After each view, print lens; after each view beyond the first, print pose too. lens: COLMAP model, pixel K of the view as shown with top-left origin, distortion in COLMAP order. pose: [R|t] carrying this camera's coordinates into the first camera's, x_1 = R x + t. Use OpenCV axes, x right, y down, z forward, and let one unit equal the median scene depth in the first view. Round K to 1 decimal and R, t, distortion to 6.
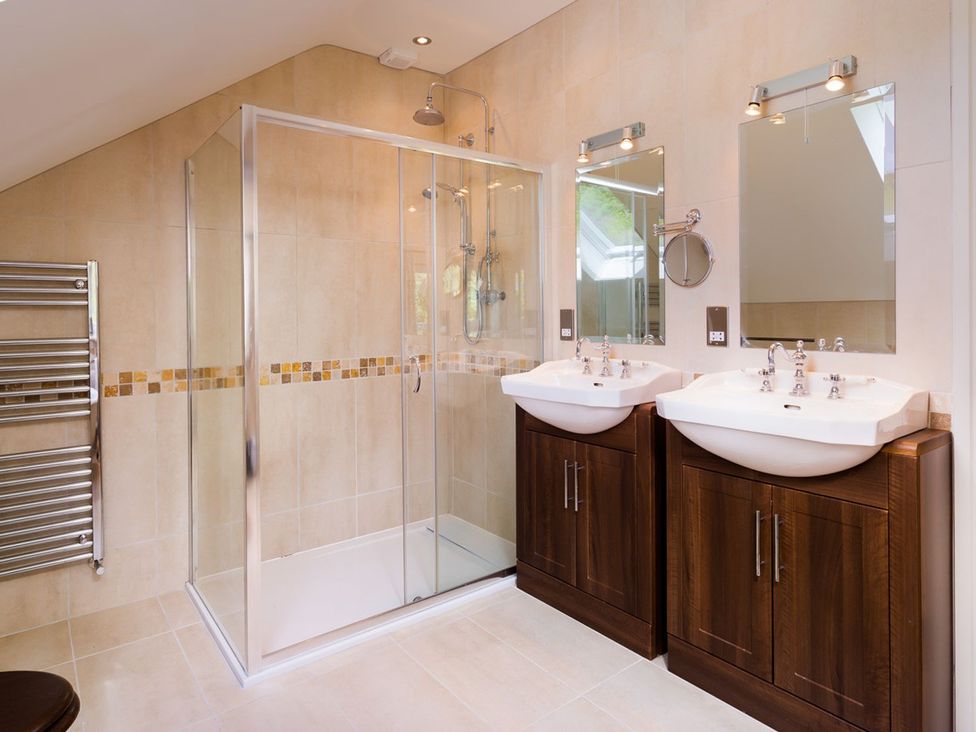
lens RADIAL K [[588.1, 0, 488.0], [0, 588.1, 366.0], [0, 0, 1]] dist [0.001588, 0.000109]
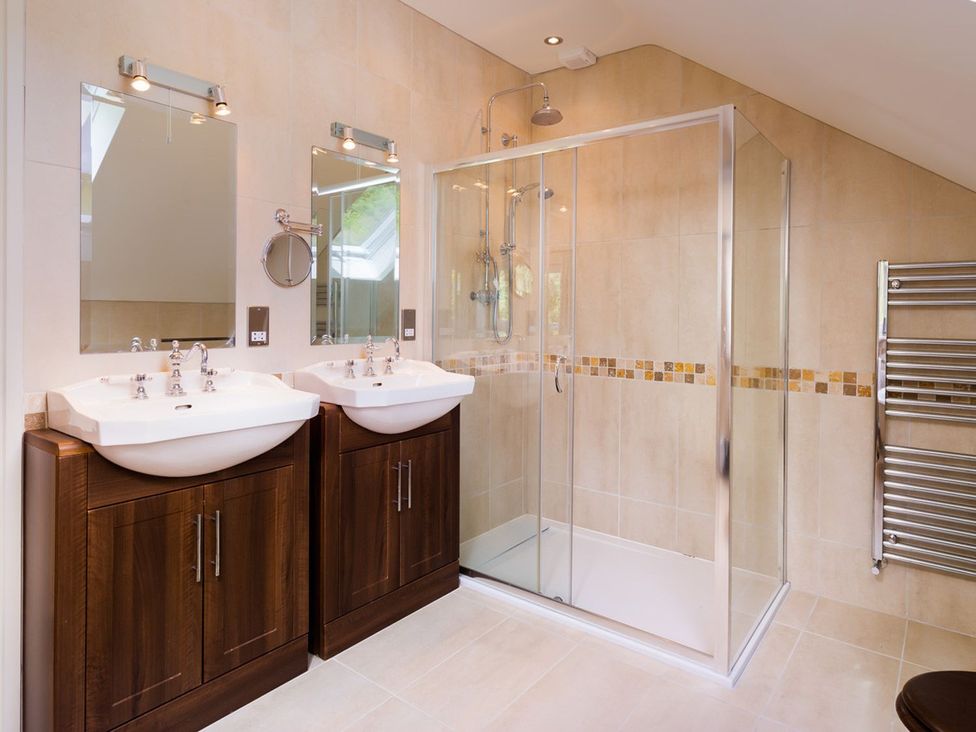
lens RADIAL K [[588.1, 0, 488.0], [0, 588.1, 366.0], [0, 0, 1]] dist [0.001588, 0.000109]
pose [[-0.244023, -0.077328, 0.966682, -0.780562], [0.076973, 0.992126, 0.098794, -0.079889], [-0.966710, 0.098516, -0.236149, 0.997750]]
